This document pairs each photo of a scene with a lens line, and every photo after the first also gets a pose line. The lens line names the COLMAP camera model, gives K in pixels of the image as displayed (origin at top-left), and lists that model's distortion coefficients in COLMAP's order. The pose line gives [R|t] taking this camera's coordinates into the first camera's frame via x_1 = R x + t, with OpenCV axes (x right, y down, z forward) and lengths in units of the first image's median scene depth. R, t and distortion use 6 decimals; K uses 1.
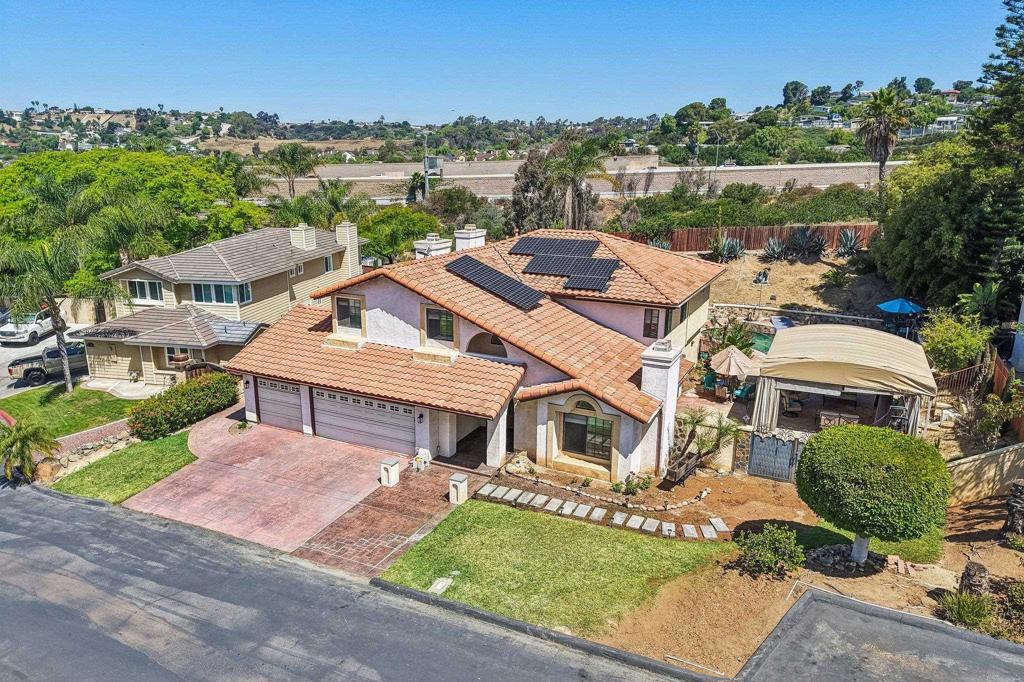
lens RADIAL K [[685.0, 0, 512.0], [0, 685.0, 341.0], [0, 0, 1]] dist [0.032230, -0.042915]
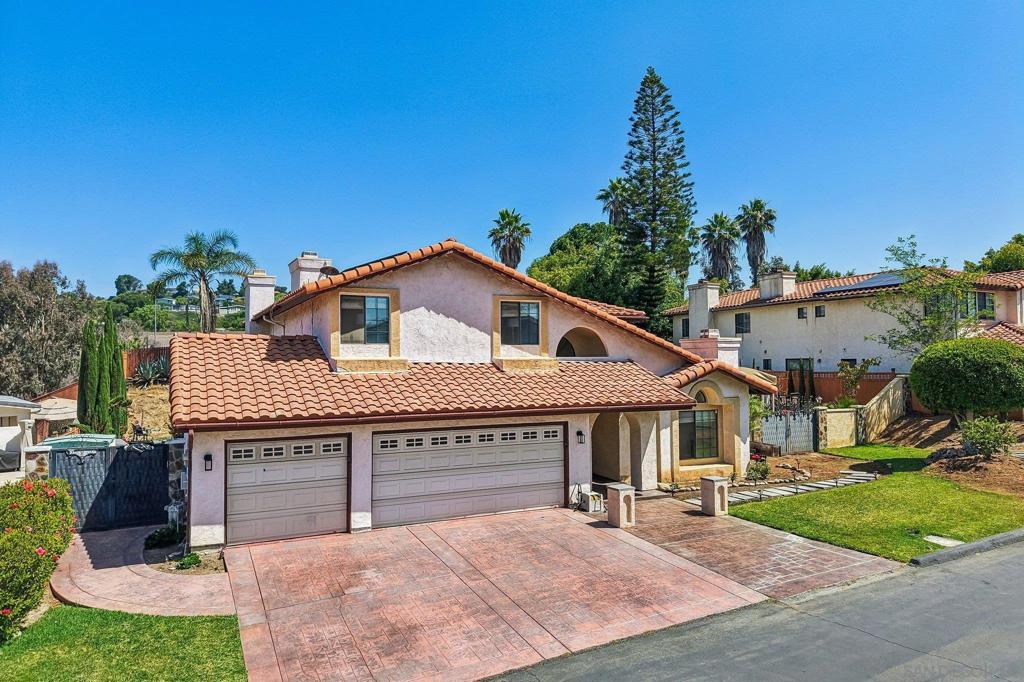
lens RADIAL K [[685.0, 0, 512.0], [0, 685.0, 341.0], [0, 0, 1]] dist [0.032230, -0.042915]
pose [[0.610278, 0.010076, 0.792123, -0.663455], [0.213420, 0.960857, -0.176649, 0.116737], [-0.762897, 0.276860, 0.584240, 0.569514]]
